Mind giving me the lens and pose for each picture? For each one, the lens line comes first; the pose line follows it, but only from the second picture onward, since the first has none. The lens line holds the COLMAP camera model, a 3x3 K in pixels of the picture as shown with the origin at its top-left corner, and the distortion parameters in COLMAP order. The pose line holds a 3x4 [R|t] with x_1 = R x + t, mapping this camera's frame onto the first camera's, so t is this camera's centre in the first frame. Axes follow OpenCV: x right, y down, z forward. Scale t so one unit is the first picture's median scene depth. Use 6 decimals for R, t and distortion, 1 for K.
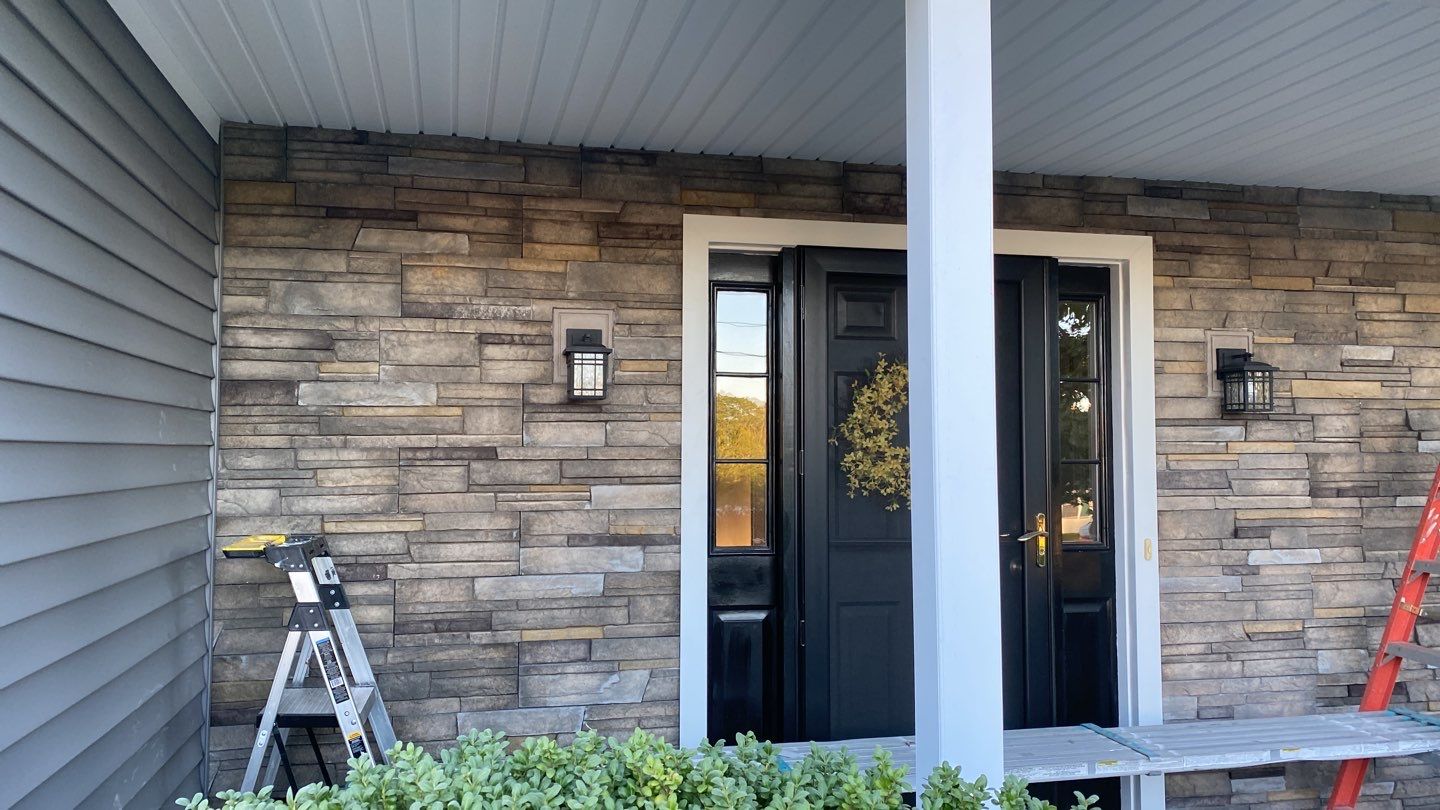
lens RADIAL K [[1095.5, 0, 719.3], [0, 1095.5, 382.9], [0, 0, 1]] dist [0.062621, -0.073677]
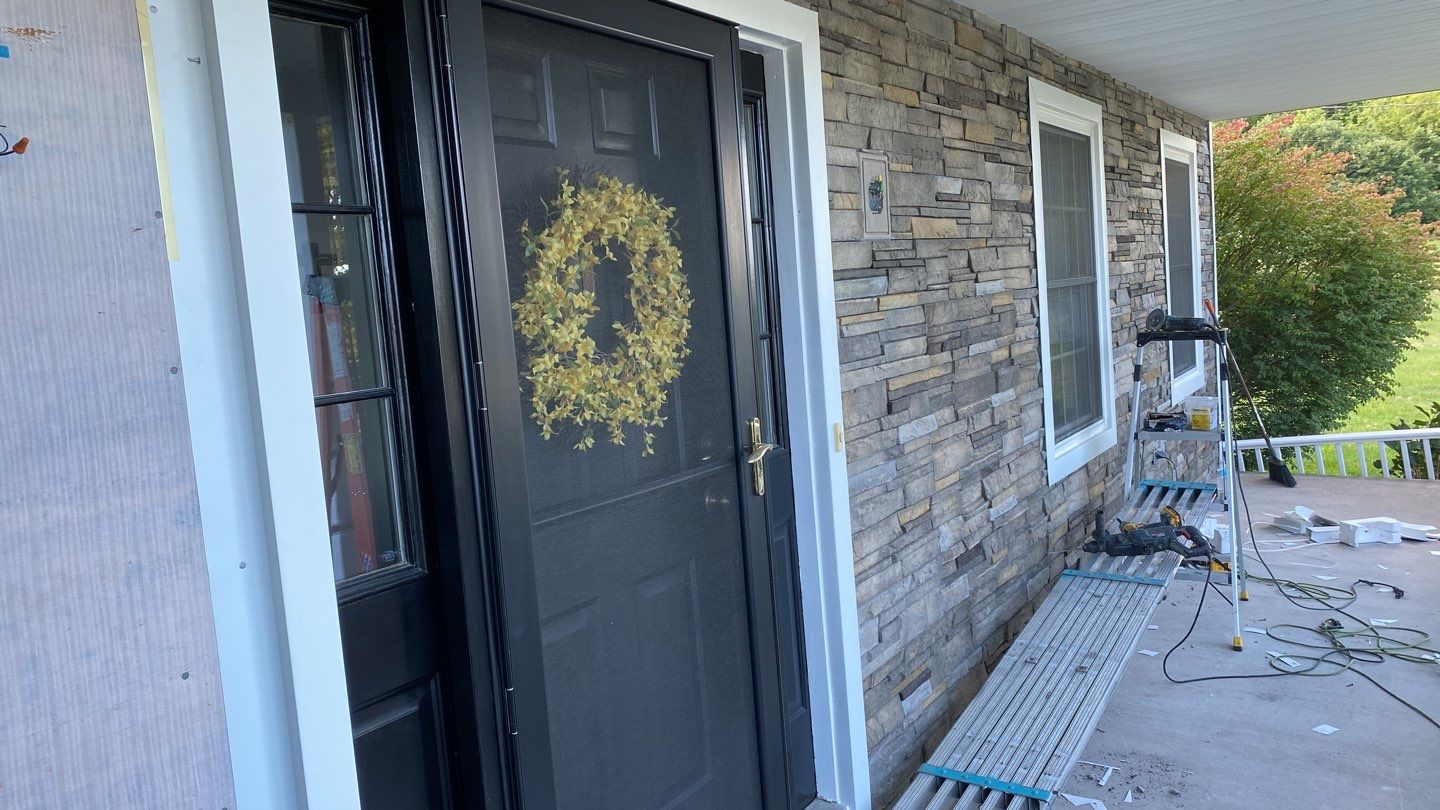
lens RADIAL K [[1073.2, 0, 684.8], [0, 1073.2, 403.3], [0, 0, 1]] dist [0.079118, -0.161344]
pose [[0.735194, -0.127364, 0.665783, -0.166728], [0.042287, 0.988894, 0.142480, 0.013350], [-0.676536, -0.076596, 0.732415, 0.521921]]
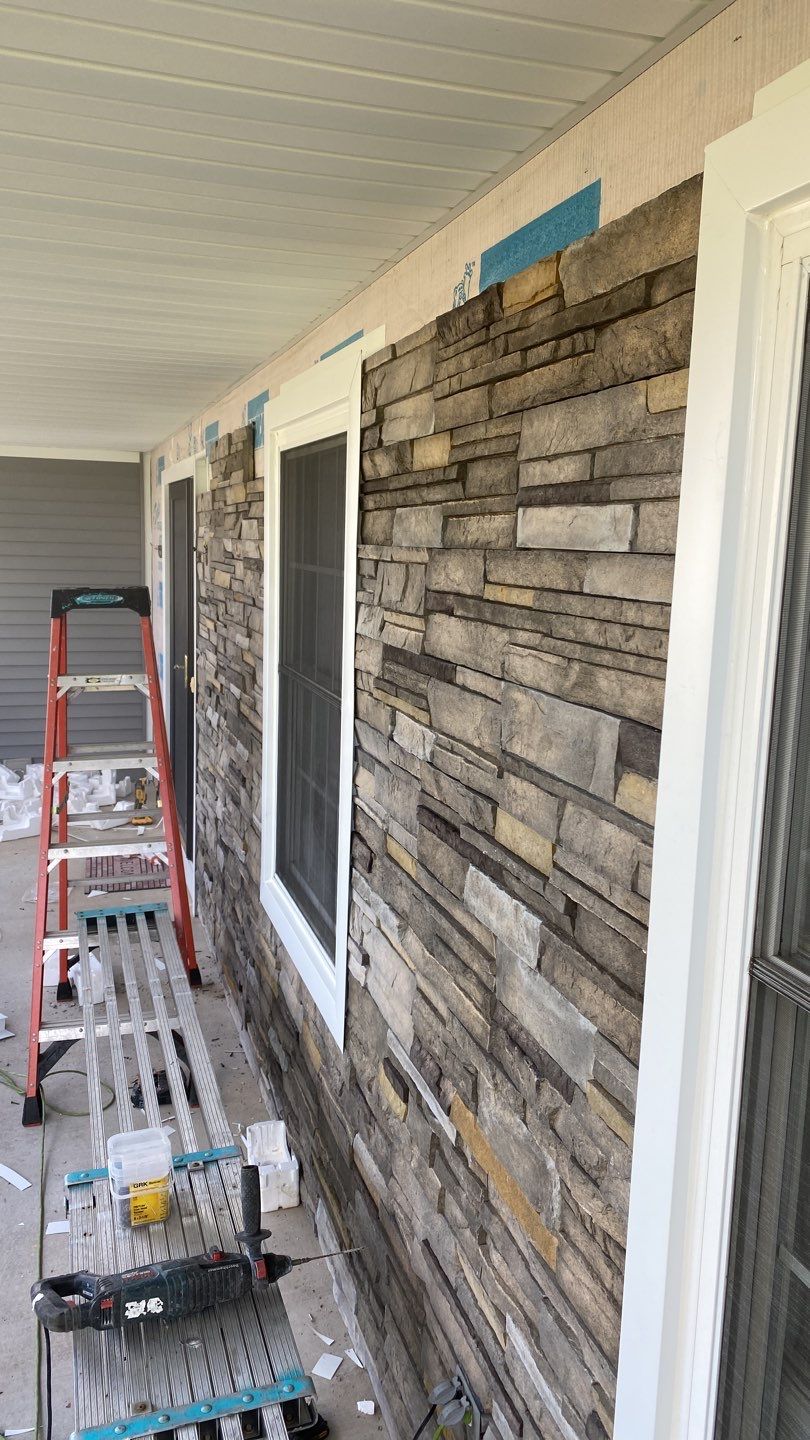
lens RADIAL K [[1106.7, 0, 381.3], [0, 1106.7, 717.8], [0, 0, 1]] dist [0.090484, -0.143065]
pose [[0.054589, 0.160738, -0.985486, 1.730086], [0.034489, 0.986066, 0.162743, -0.033862], [0.997913, -0.042873, 0.048284, 1.130706]]
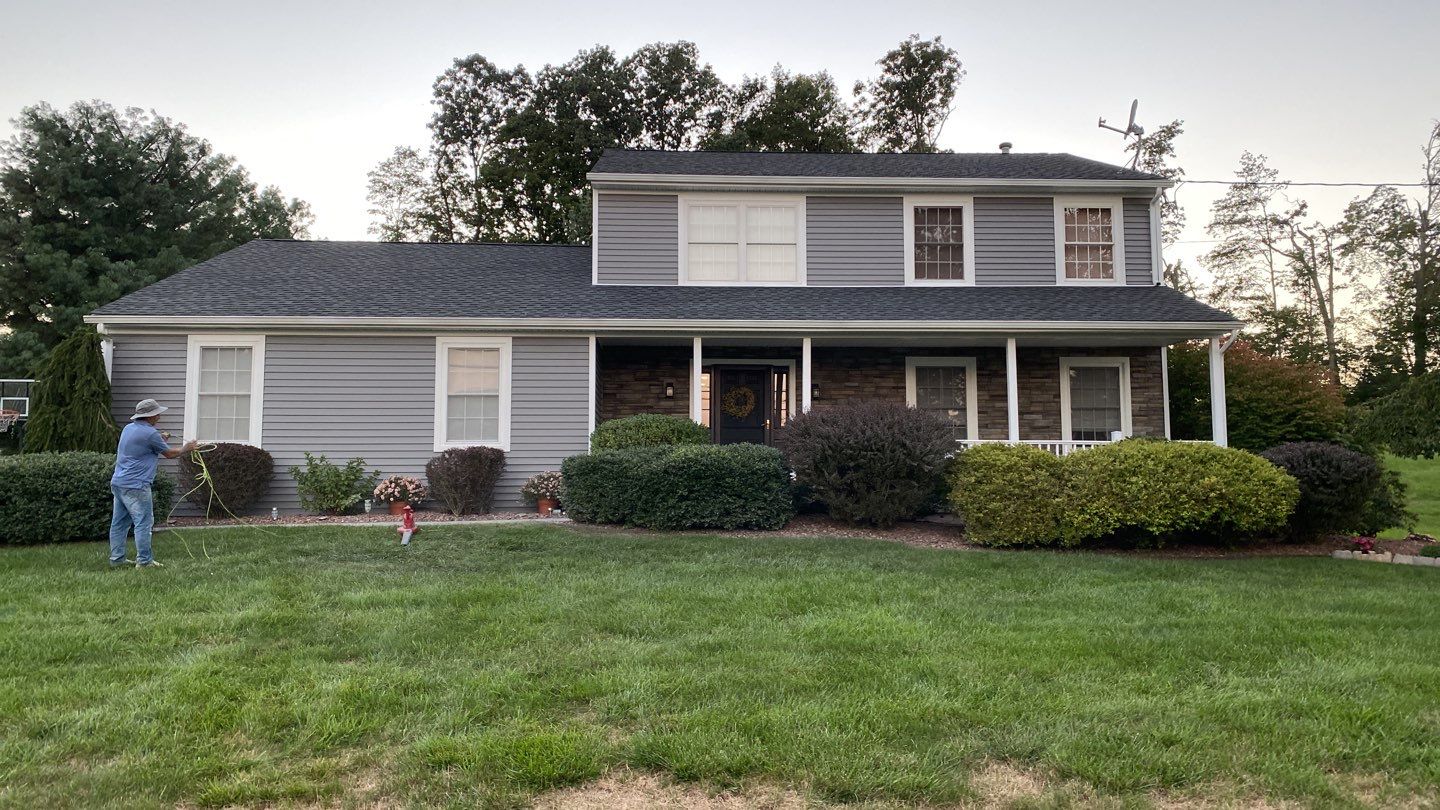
lens RADIAL K [[1056.7, 0, 721.0], [0, 1056.7, 388.3], [0, 0, 1]] dist [0.070668, -0.120936]
pose [[0.980794, -0.019935, -0.194025, 0.918116], [0.012550, 0.999152, -0.039219, 0.149420], [0.194643, 0.036031, 0.980212, -3.246411]]
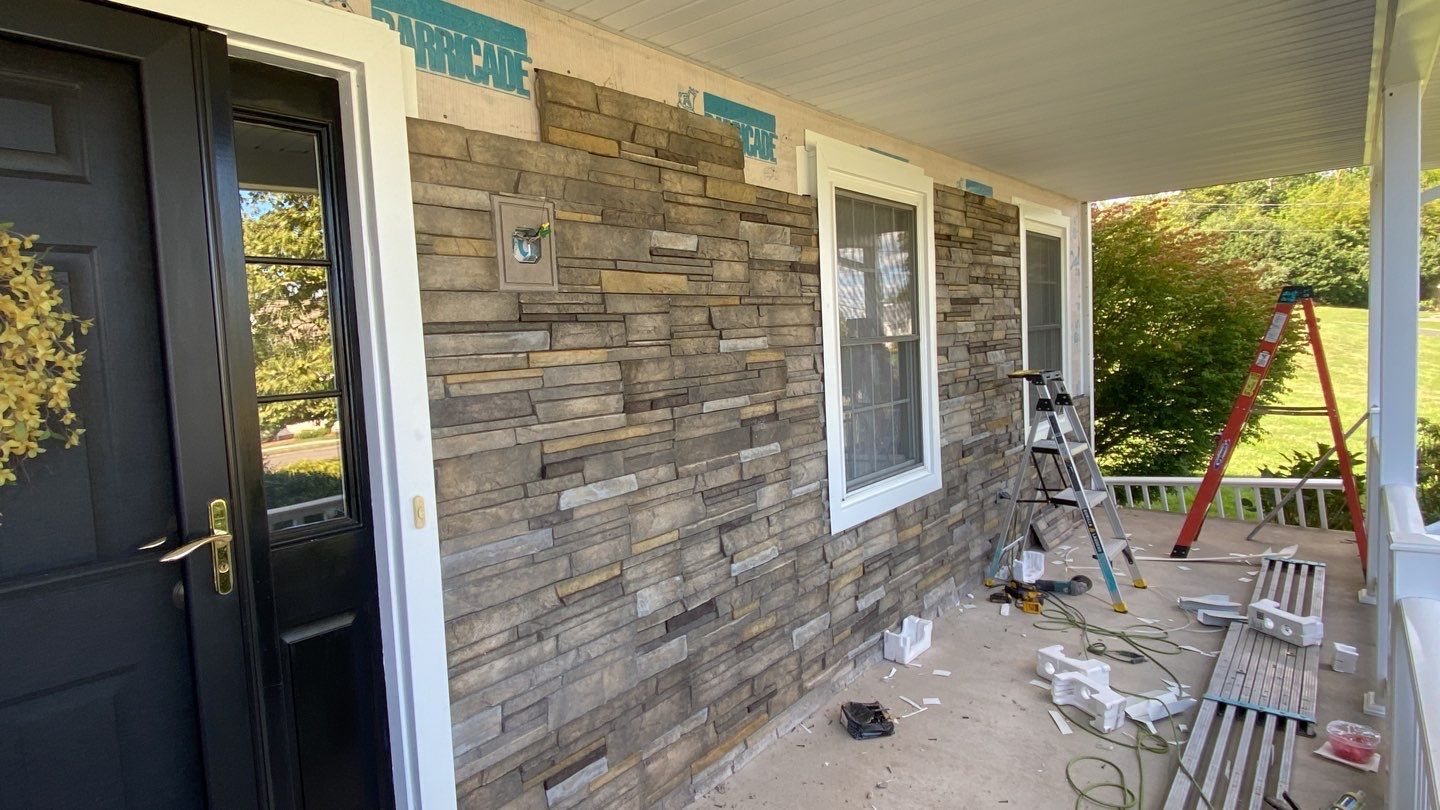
lens RADIAL K [[761.9, 0, 708.0], [0, 761.9, 394.5], [0, 0, 1]] dist [0.094267, -0.129512]
pose [[0.794420, -0.084250, 0.601497, 0.244675], [0.013613, 0.992554, 0.121045, 0.020955], [-0.607216, -0.087973, 0.789652, 0.520972]]
